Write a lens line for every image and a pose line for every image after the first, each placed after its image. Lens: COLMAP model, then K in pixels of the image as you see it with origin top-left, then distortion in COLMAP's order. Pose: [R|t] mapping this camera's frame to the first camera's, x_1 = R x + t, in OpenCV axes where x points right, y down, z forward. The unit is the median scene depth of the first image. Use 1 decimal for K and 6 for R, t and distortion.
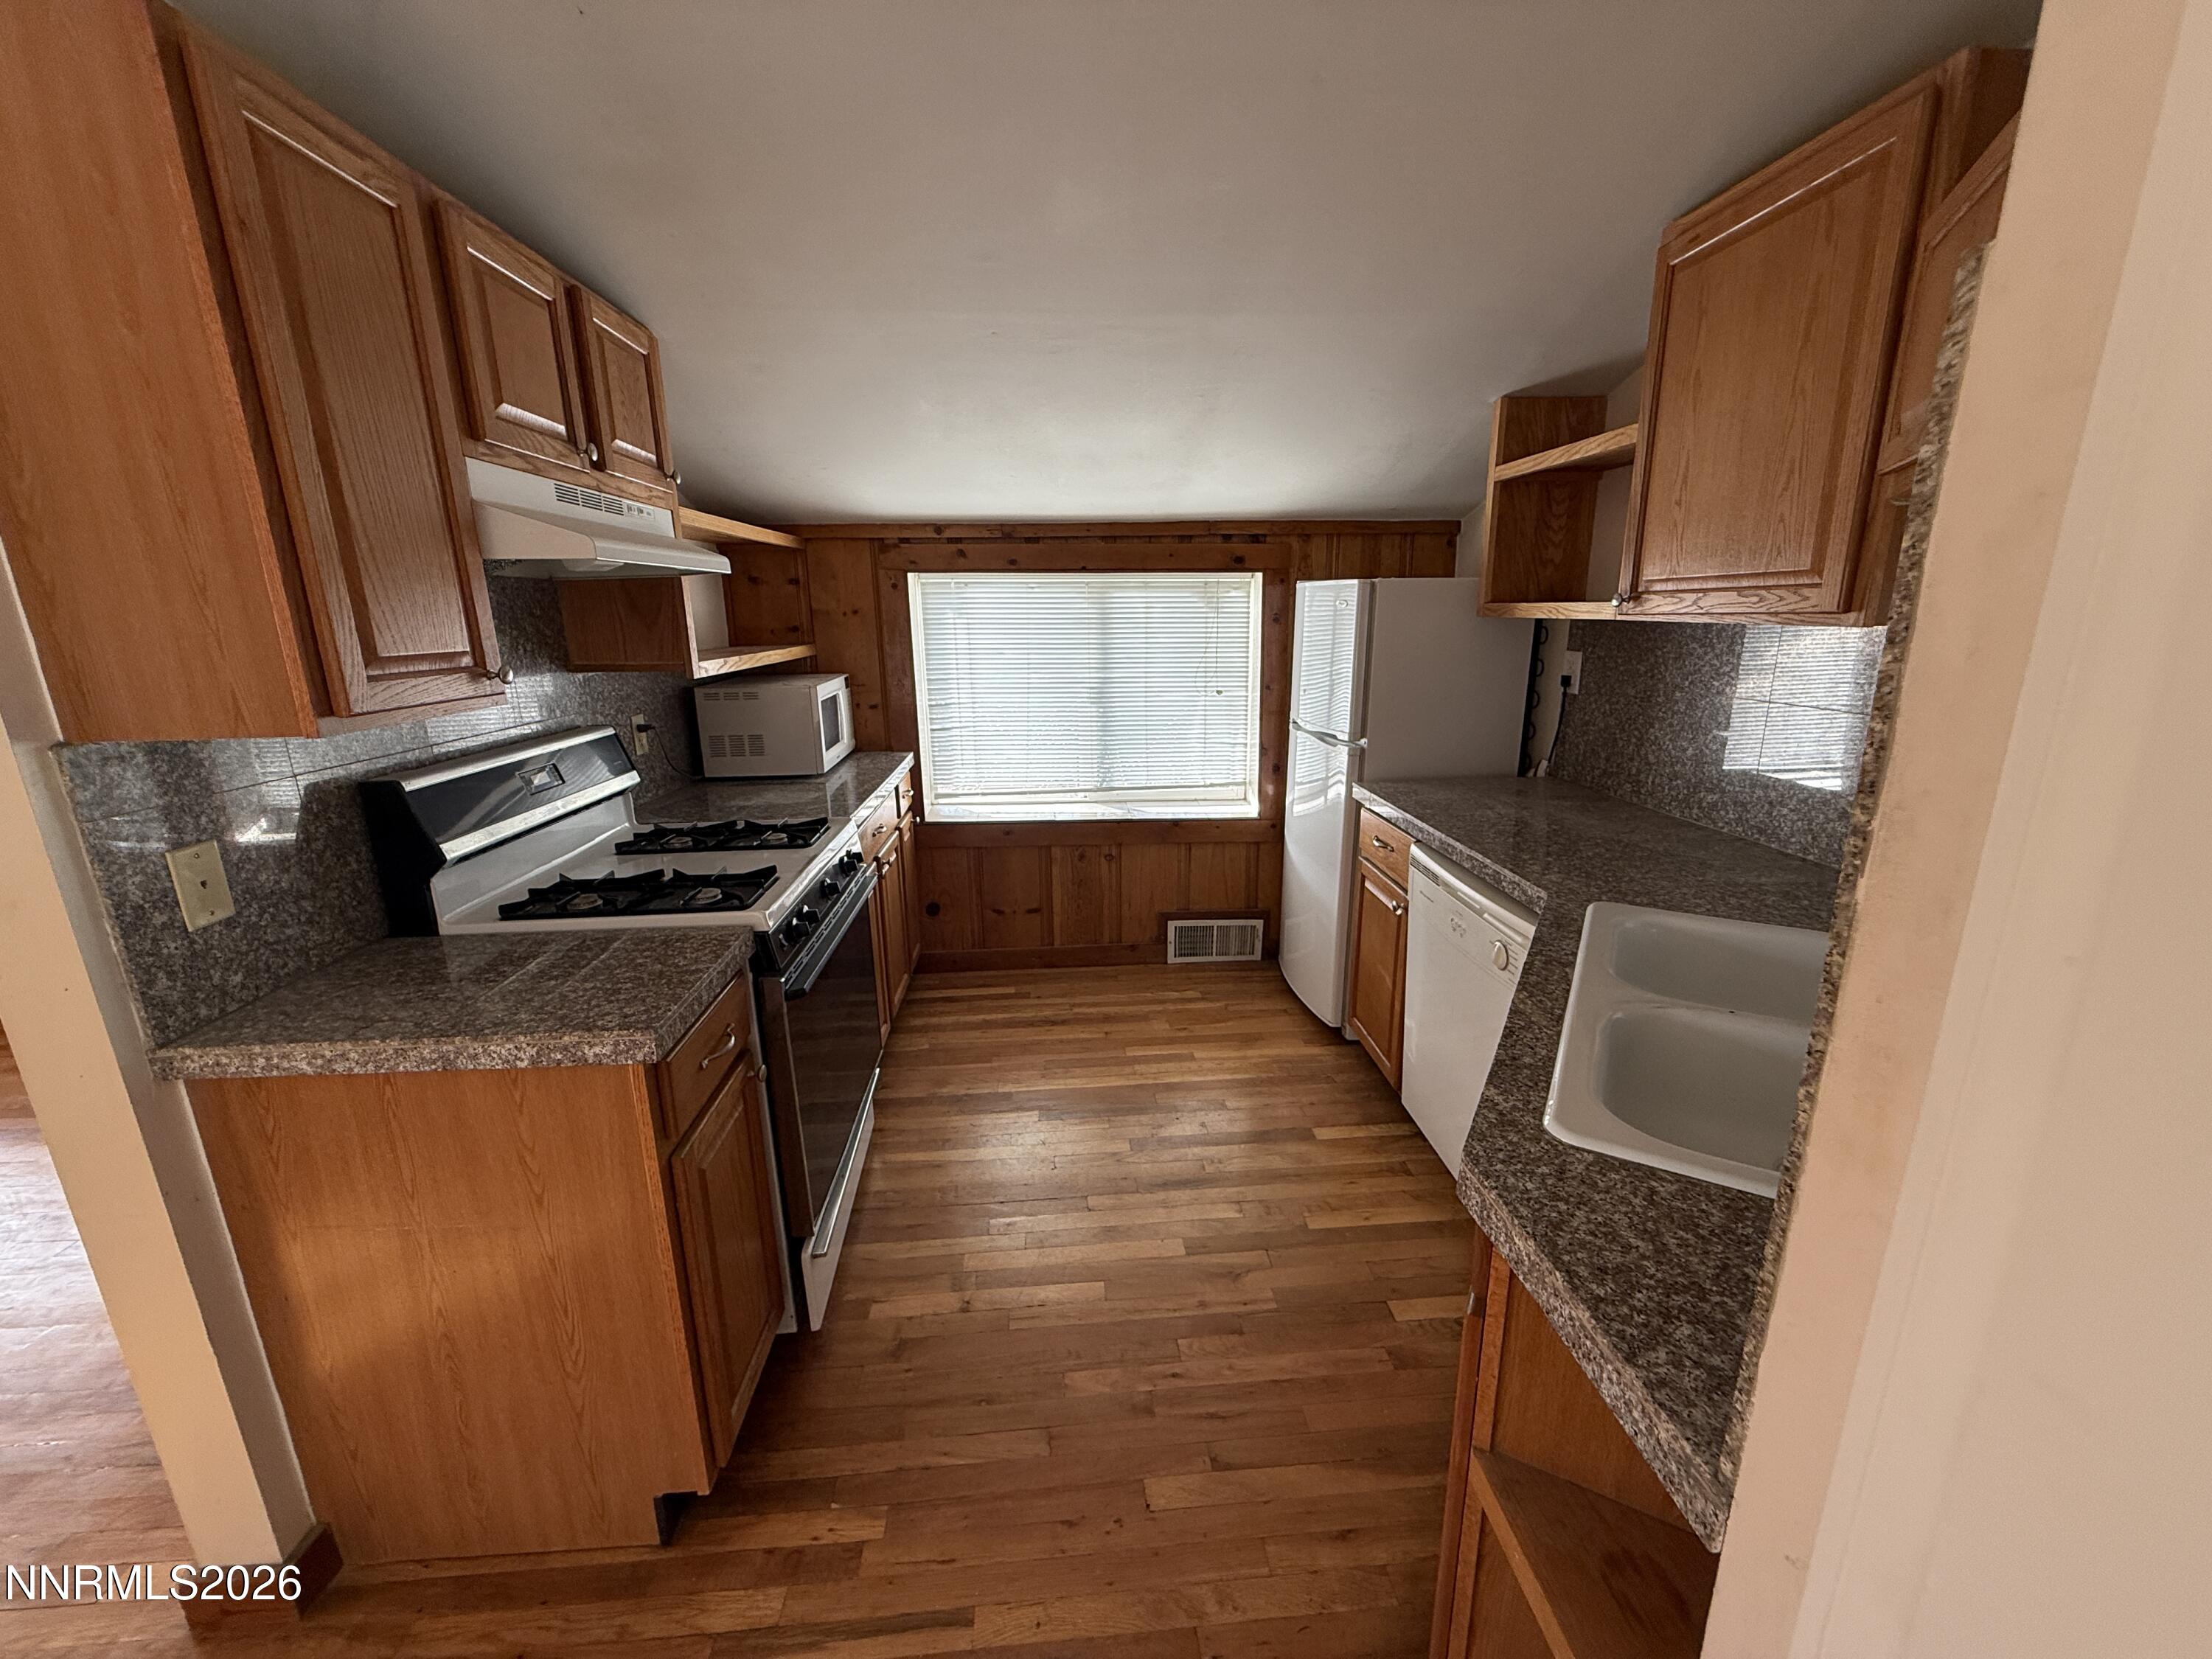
lens RADIAL K [[877.1, 0, 1098.8], [0, 877.1, 828.5], [0, 0, 1]] dist [-0.000165, 0.000160]
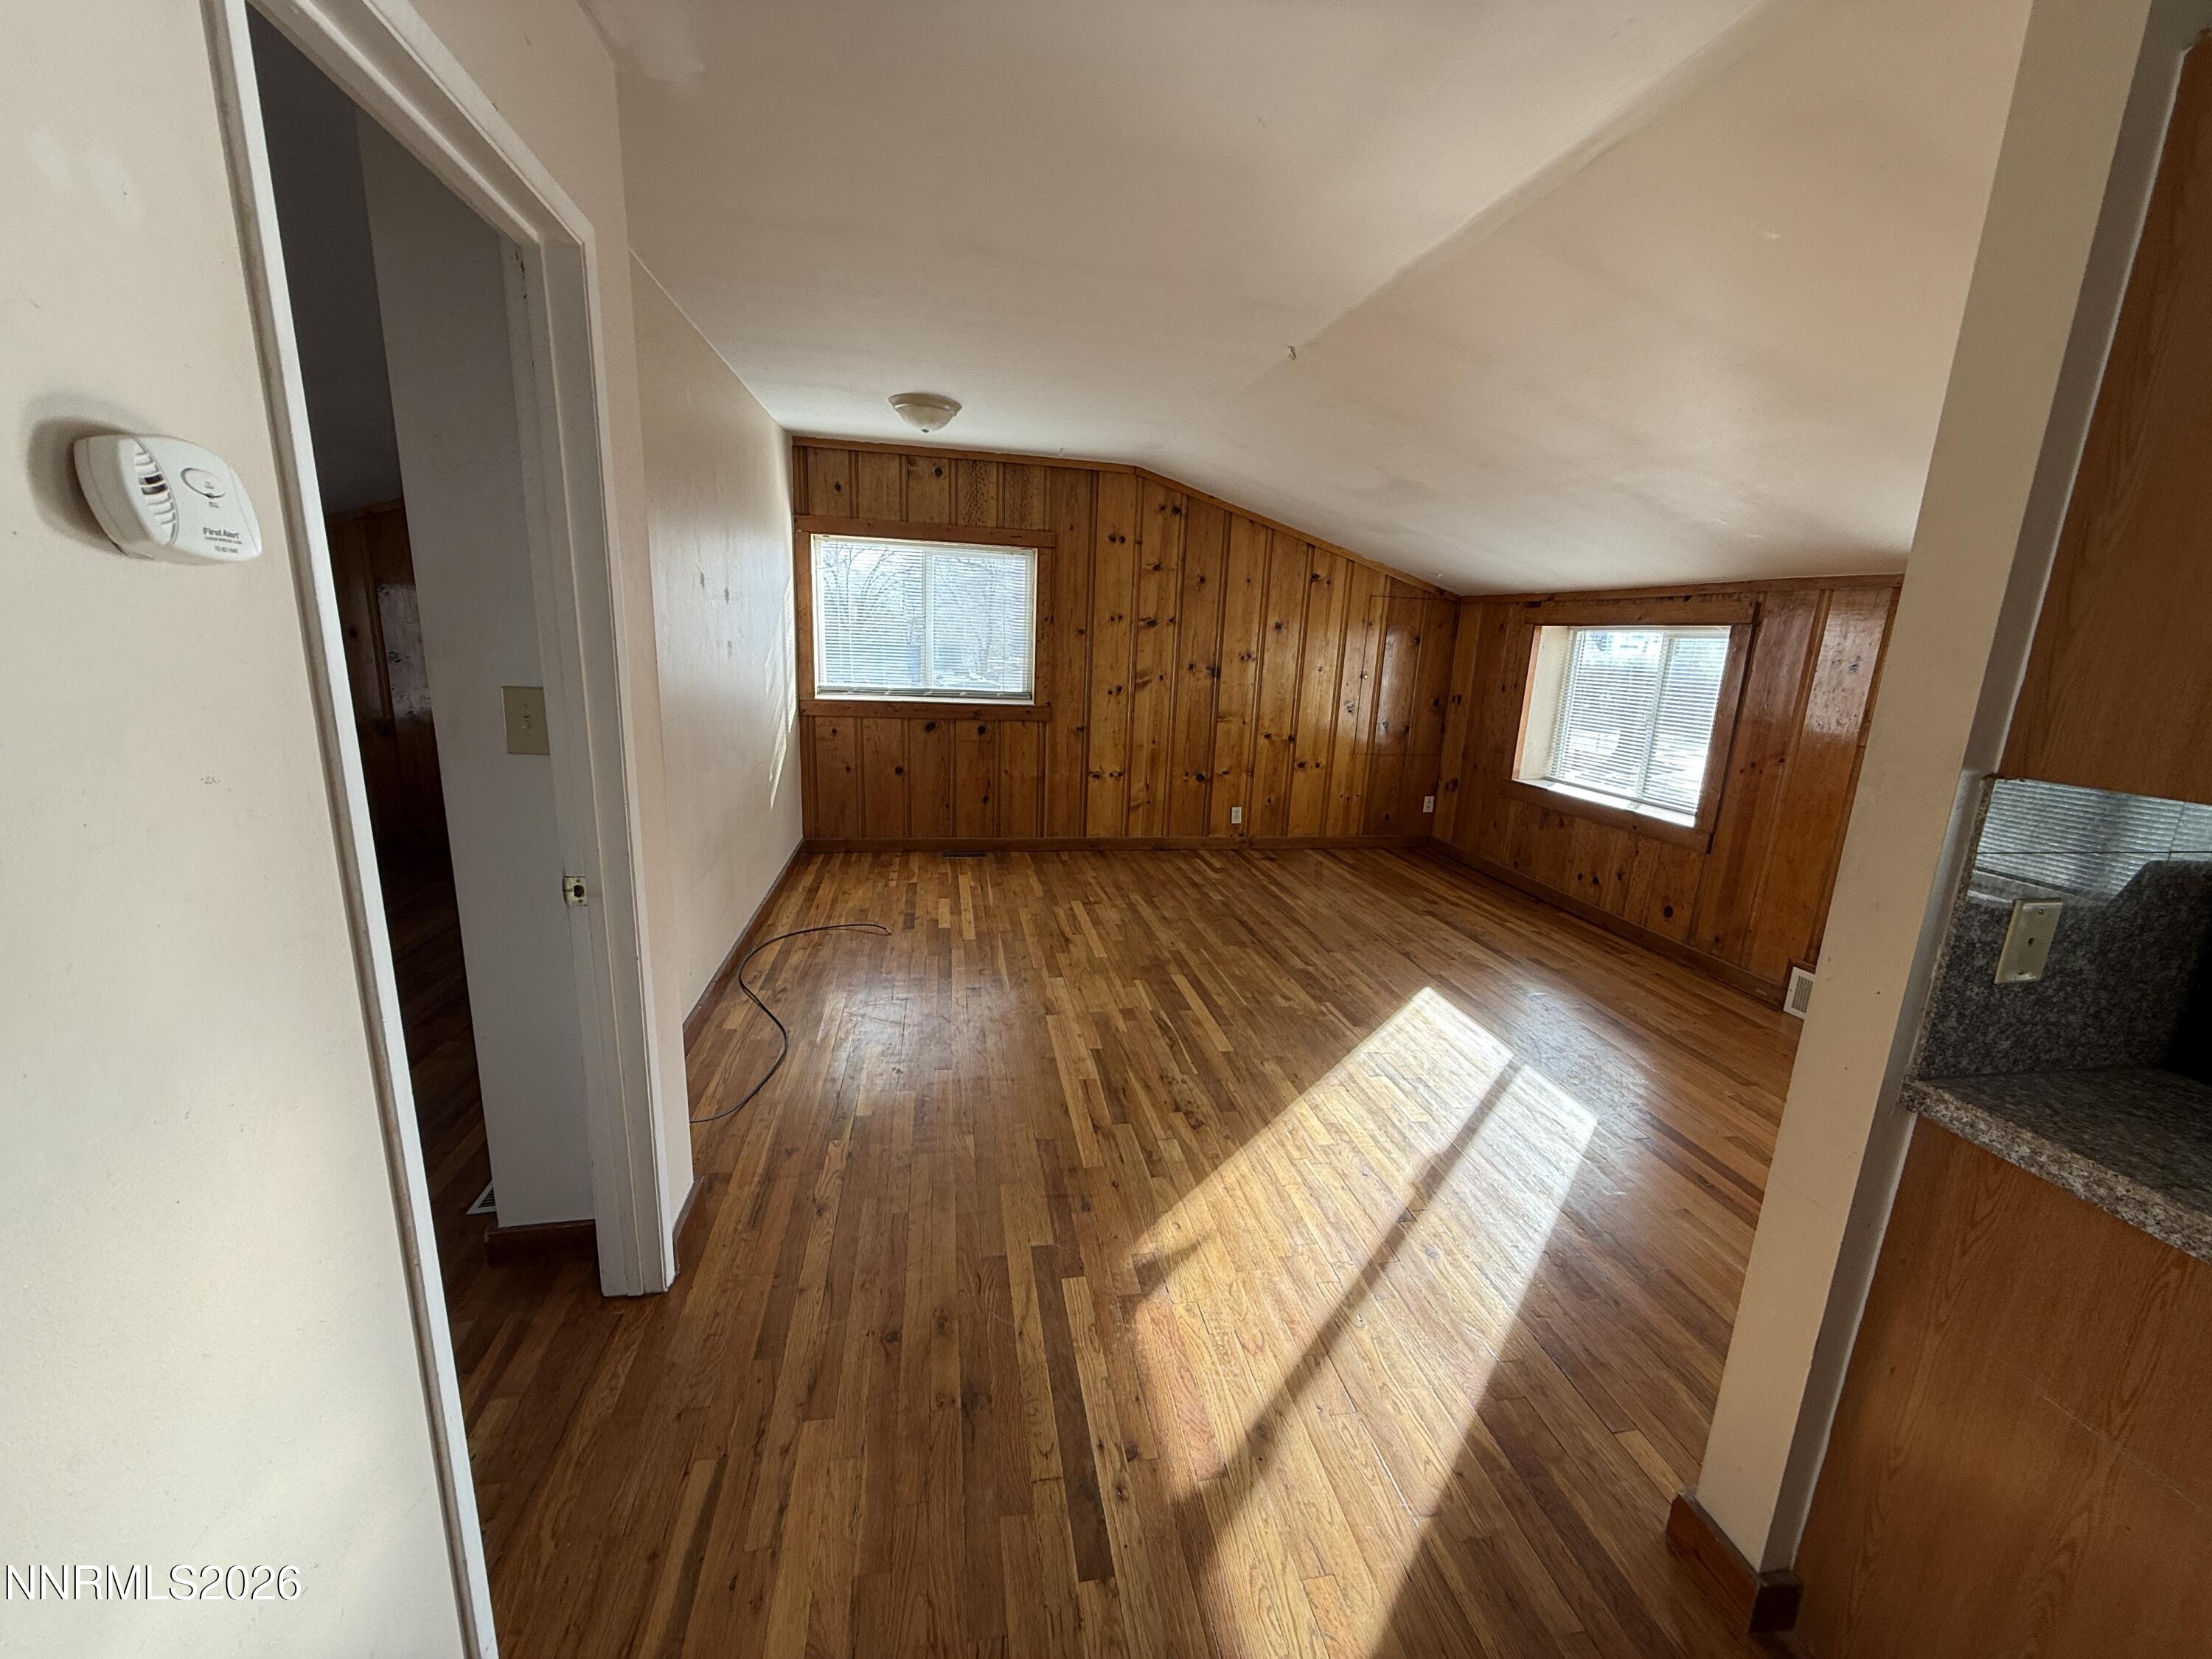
lens RADIAL K [[877.1, 0, 1100.7], [0, 877.1, 828.1], [0, 0, 1]] dist [-0.000165, 0.000160]
pose [[0.113512, 0.240966, -0.963873, -0.128397], [-0.282853, 0.937835, 0.201146, 0.020497], [0.952423, 0.249802, 0.174613, -0.061958]]
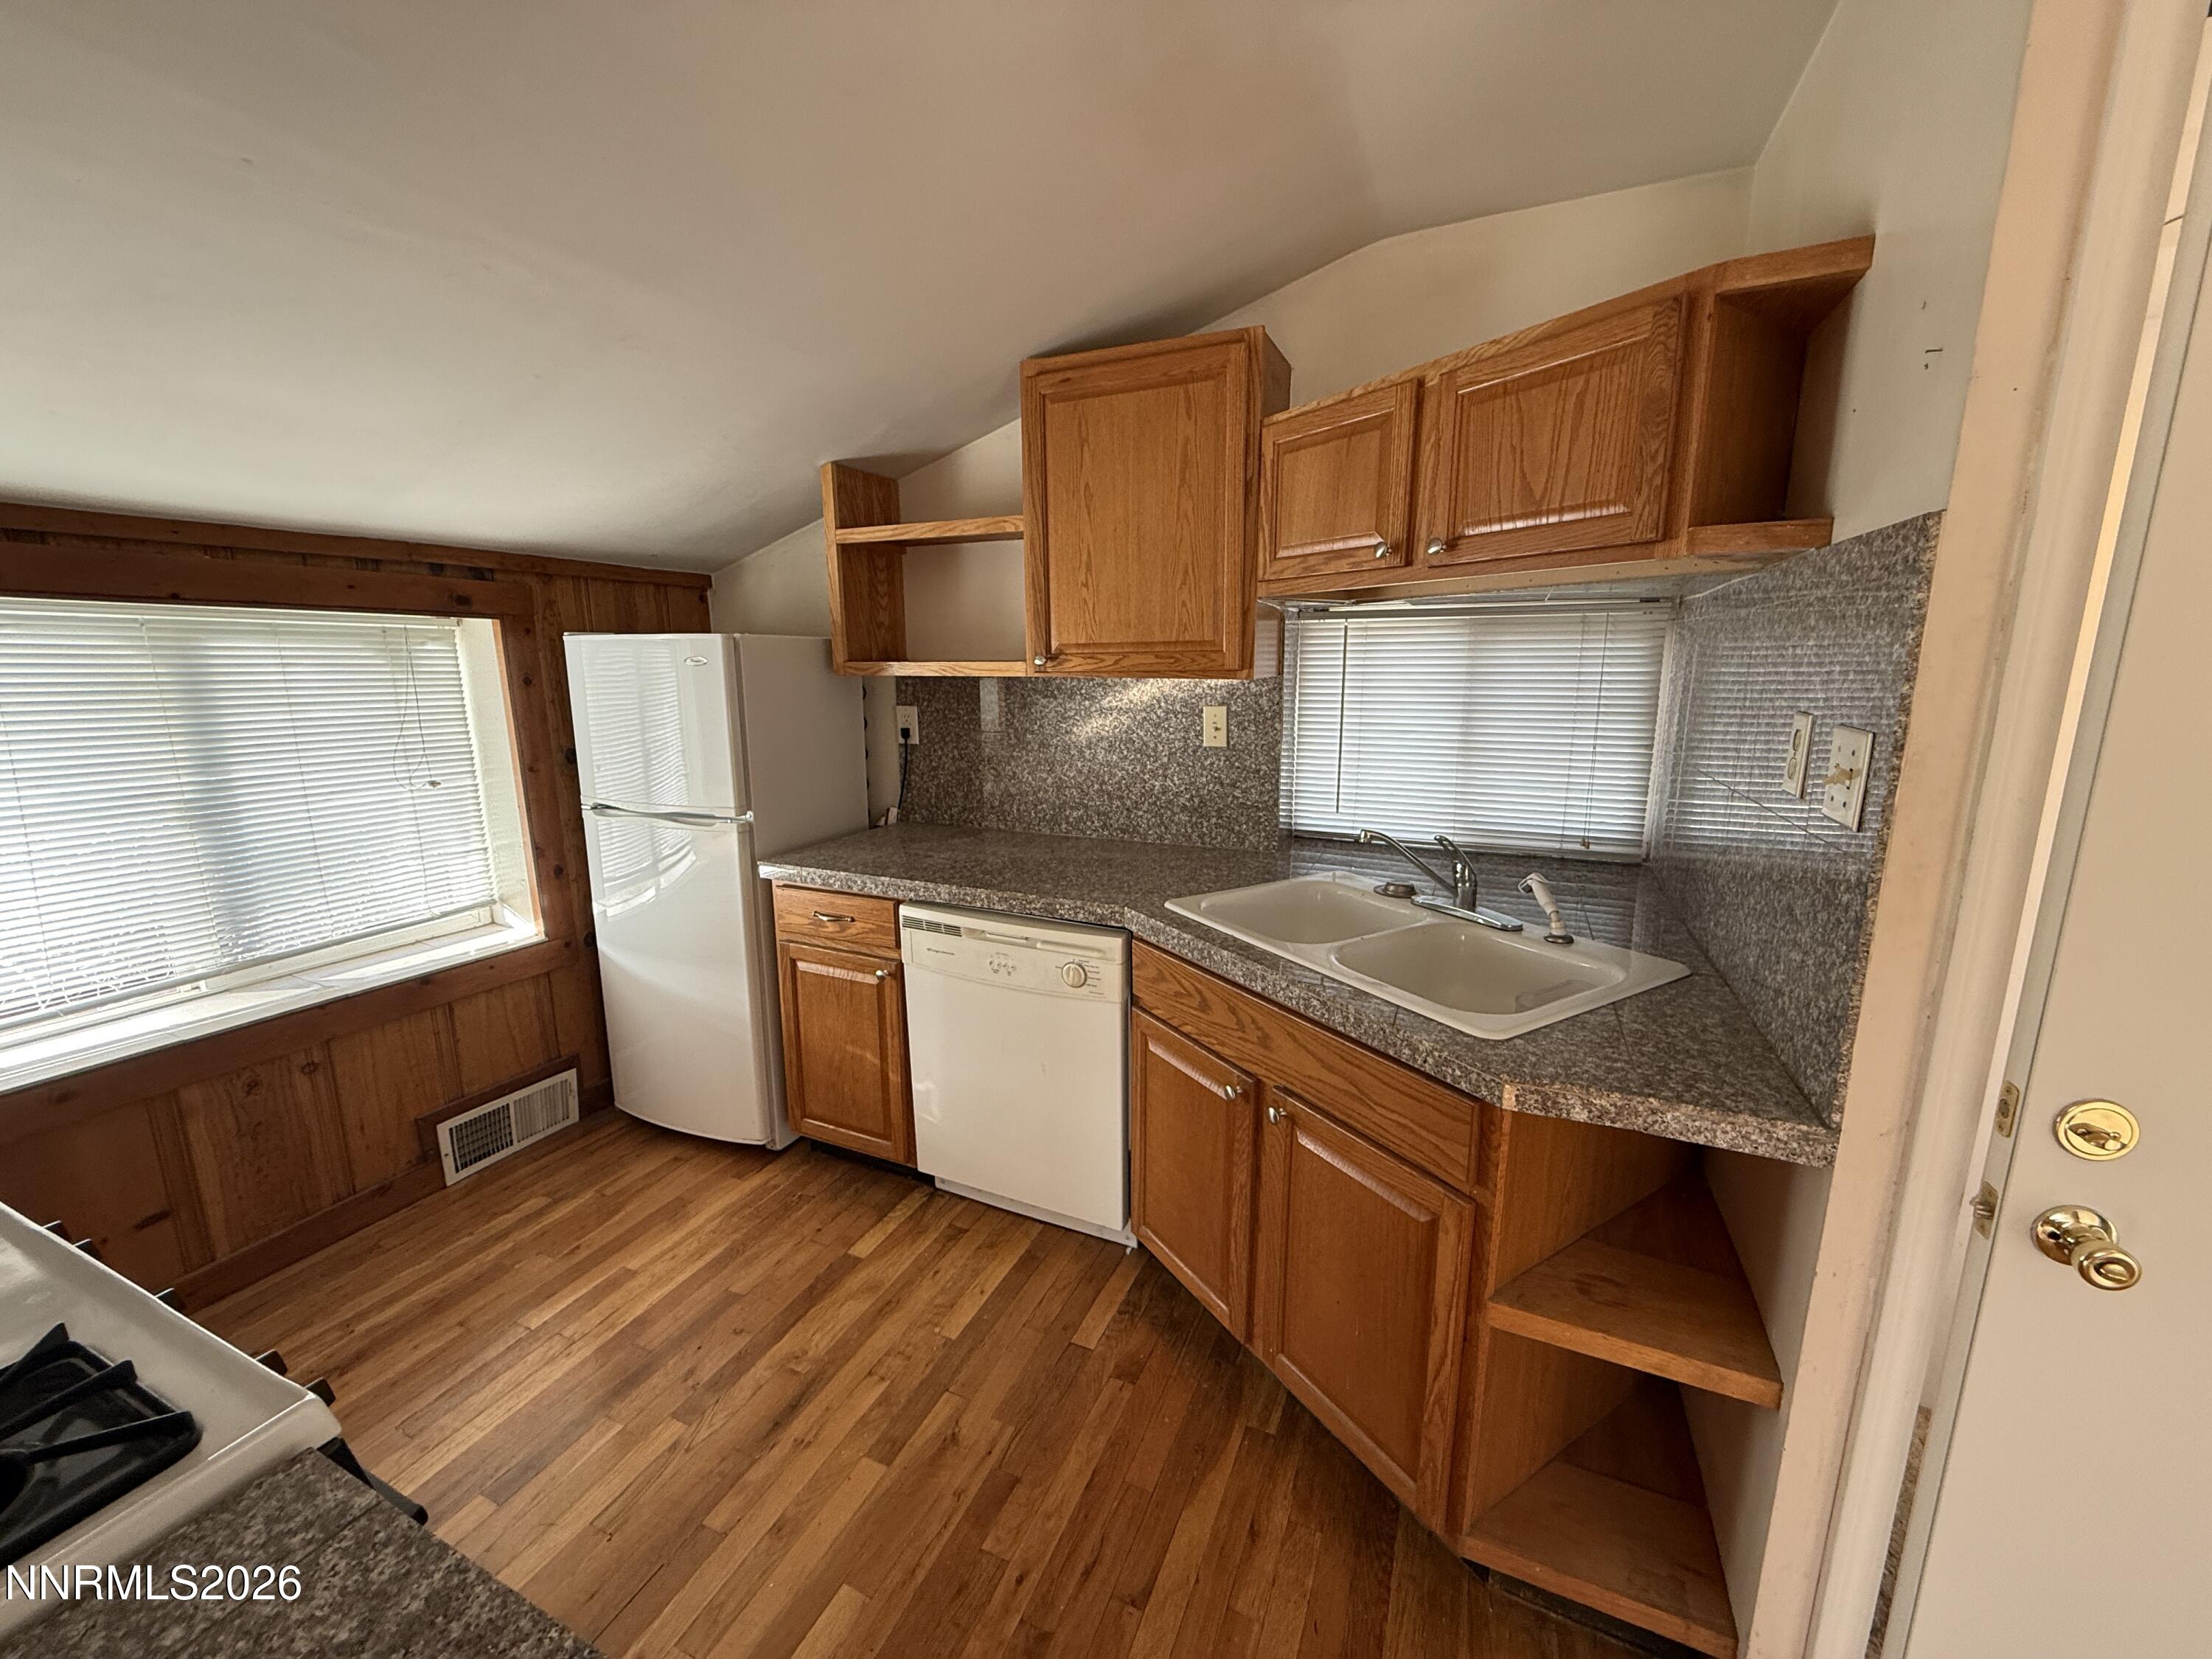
lens RADIAL K [[877.1, 0, 1104.8], [0, 877.1, 828.1], [0, 0, 1]] dist [-0.000165, 0.000160]
pose [[0.468020, -0.156307, 0.869785, -0.325421], [0.213520, 0.975074, 0.060336, -0.067449], [-0.857535, 0.157478, 0.489728, 0.279208]]
